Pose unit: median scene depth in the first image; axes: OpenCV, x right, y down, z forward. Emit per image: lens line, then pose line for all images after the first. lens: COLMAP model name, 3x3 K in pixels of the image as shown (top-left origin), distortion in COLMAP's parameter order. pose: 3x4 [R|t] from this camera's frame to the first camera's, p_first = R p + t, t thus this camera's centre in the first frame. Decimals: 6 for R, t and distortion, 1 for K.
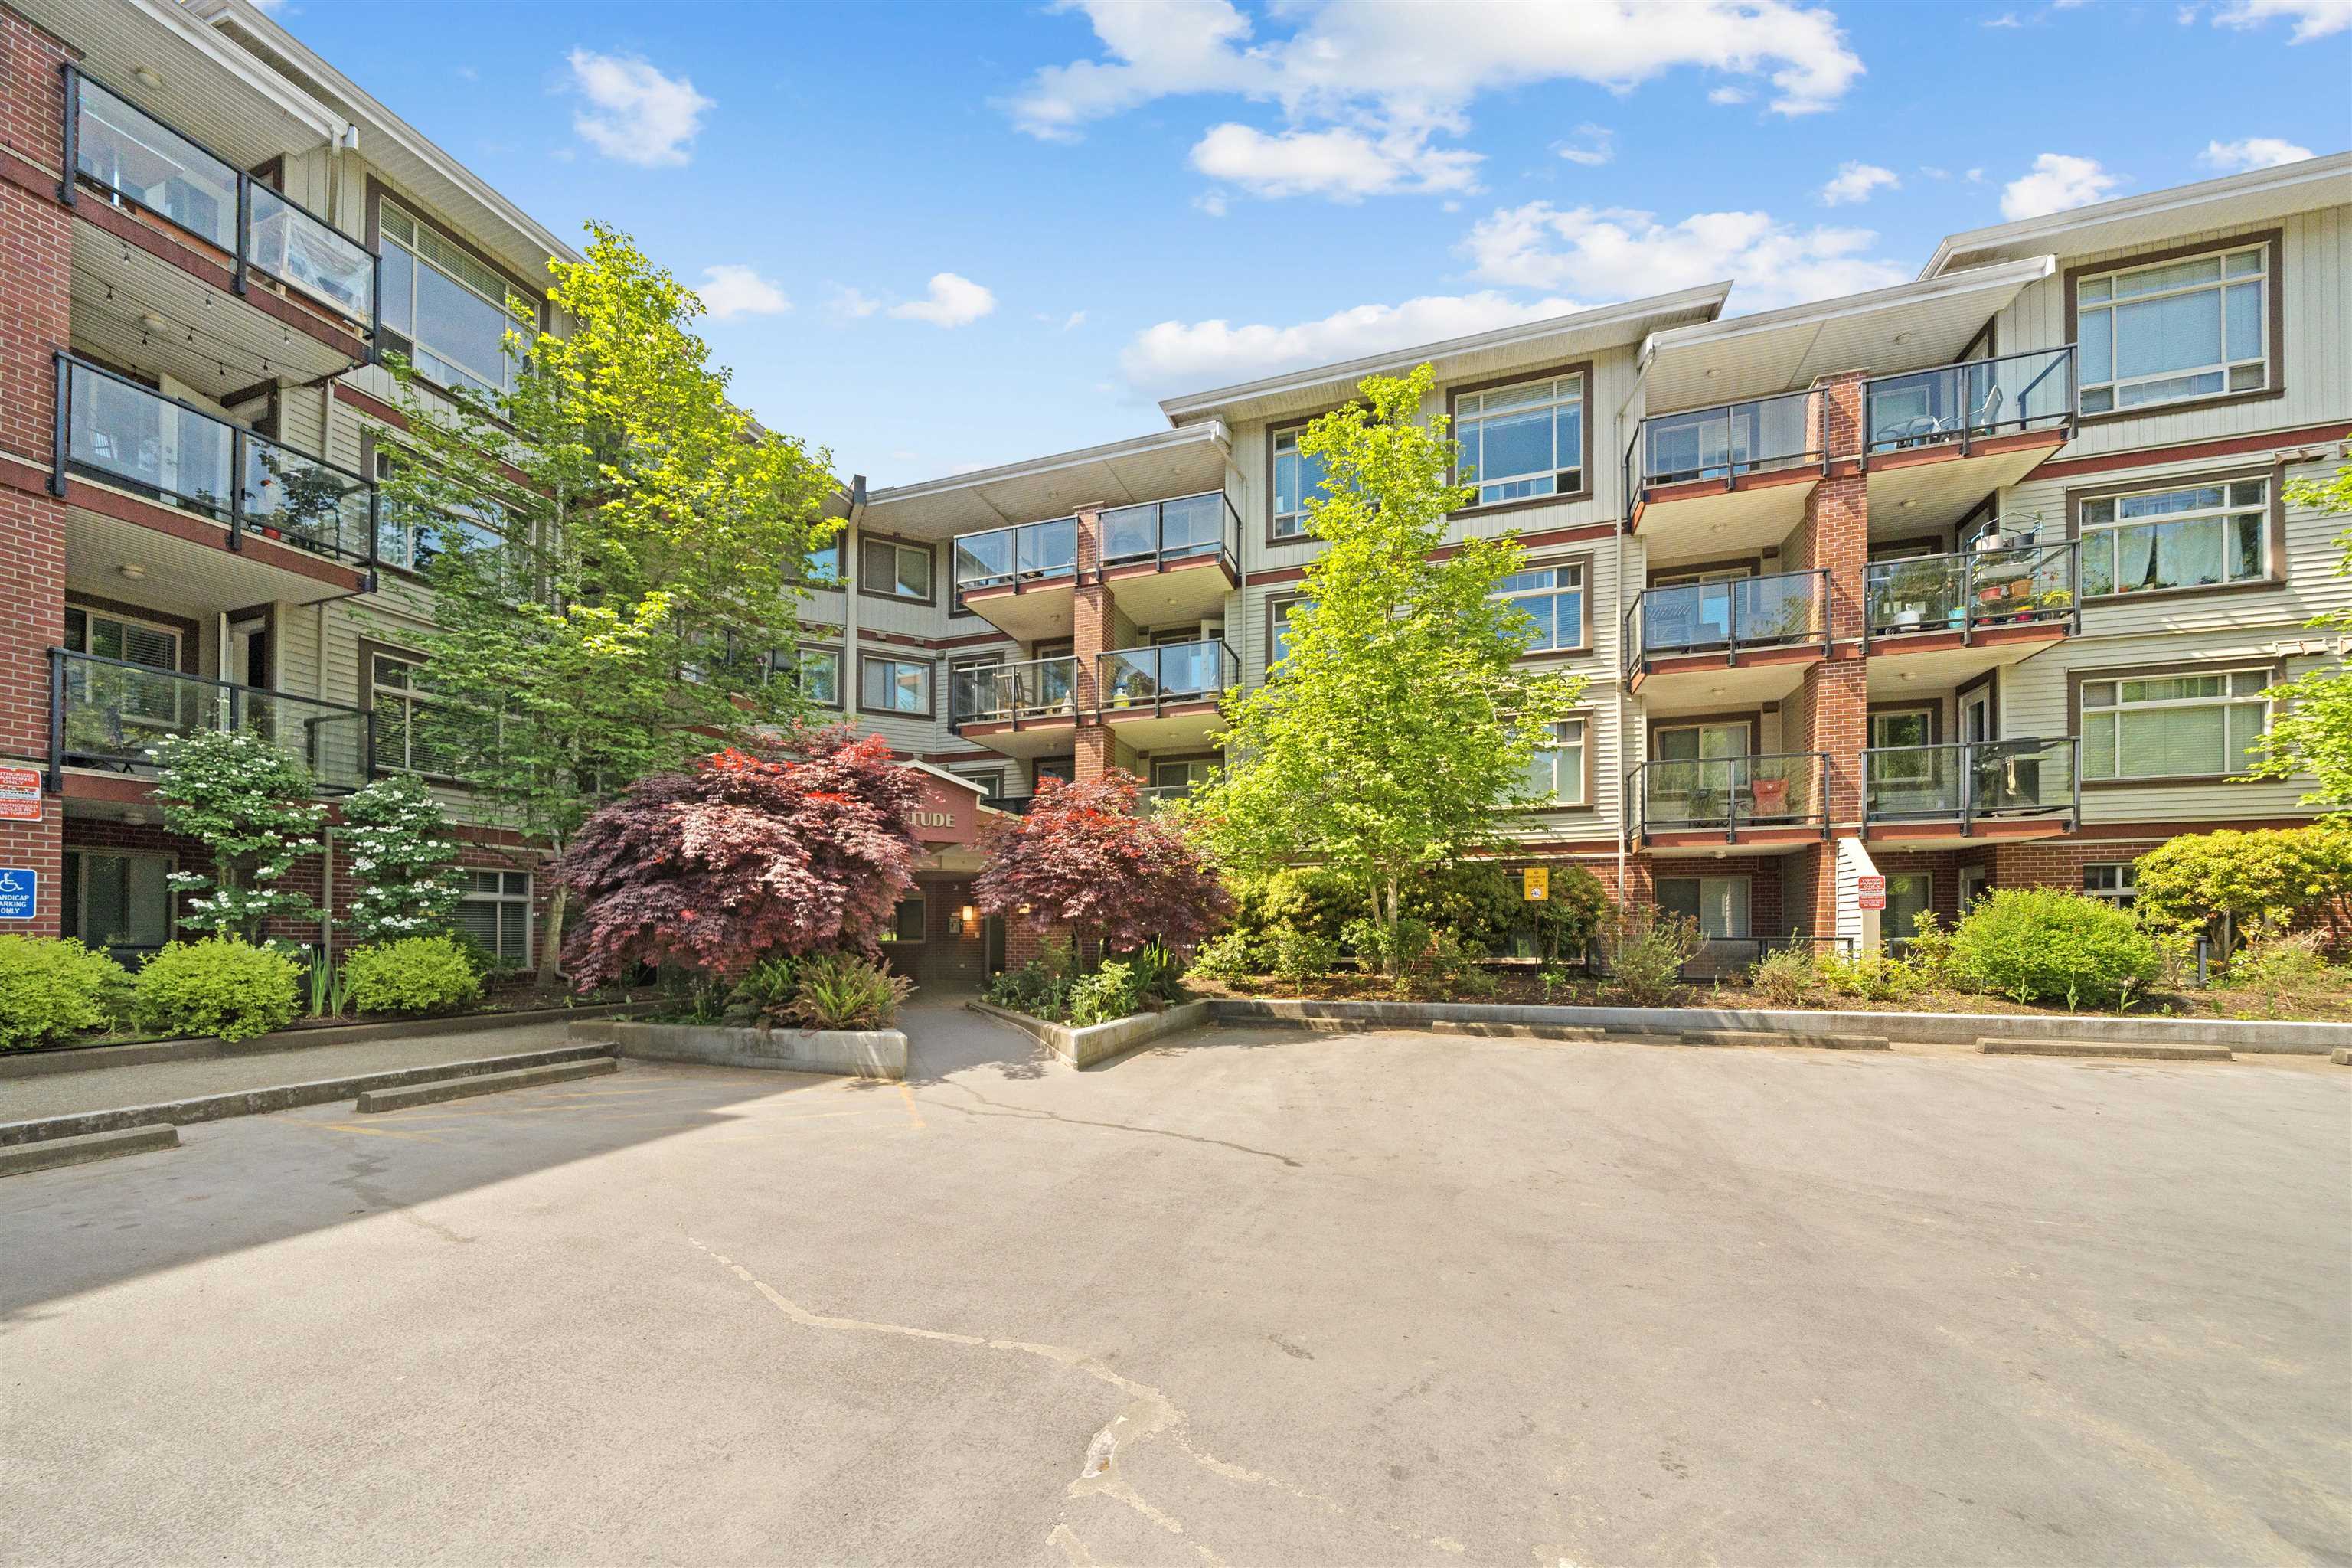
lens RADIAL K [[835.8, 0, 1171.3], [0, 835.8, 881.3], [0, 0, 1]] dist [-0.002184, -0.000174]
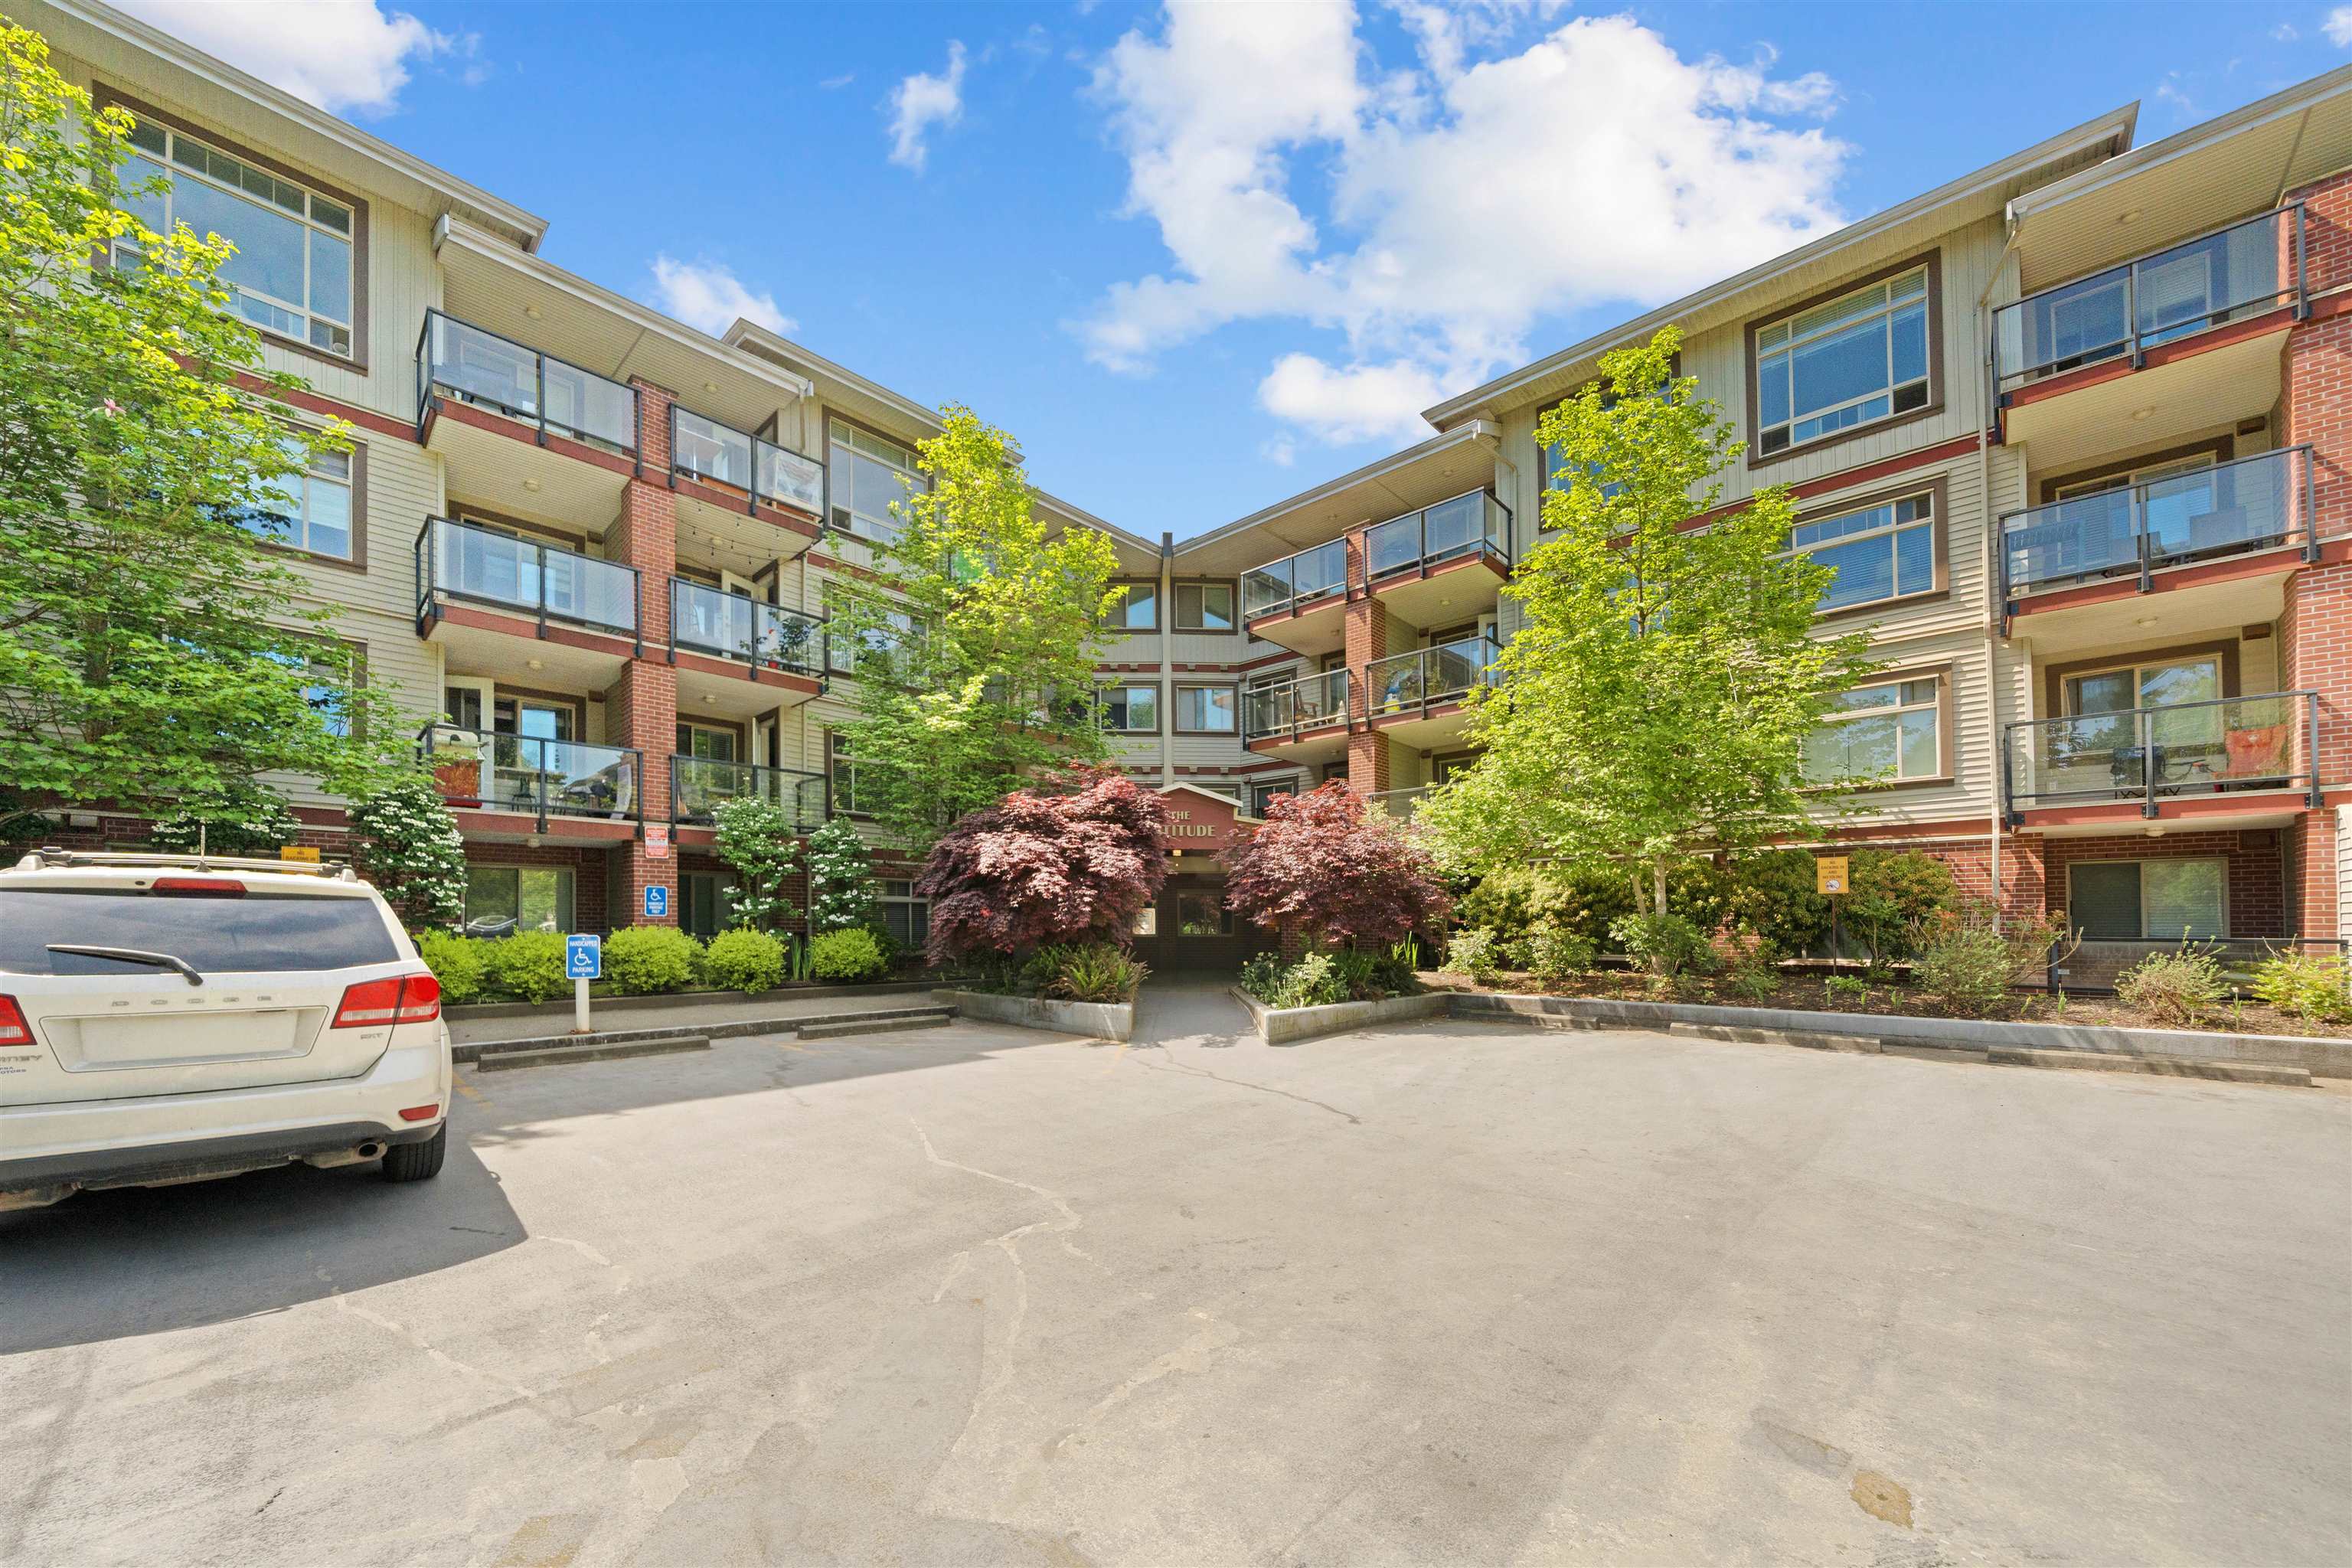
lens RADIAL K [[835.8, 0, 1202.7], [0, 835.8, 877.2], [0, 0, 1]] dist [-0.002184, -0.000174]
pose [[0.920117, -0.018486, -0.391206, 0.197681], [0.019471, 0.999809, -0.001449, -0.007264], [0.391158, -0.006284, 0.920302, -0.088251]]
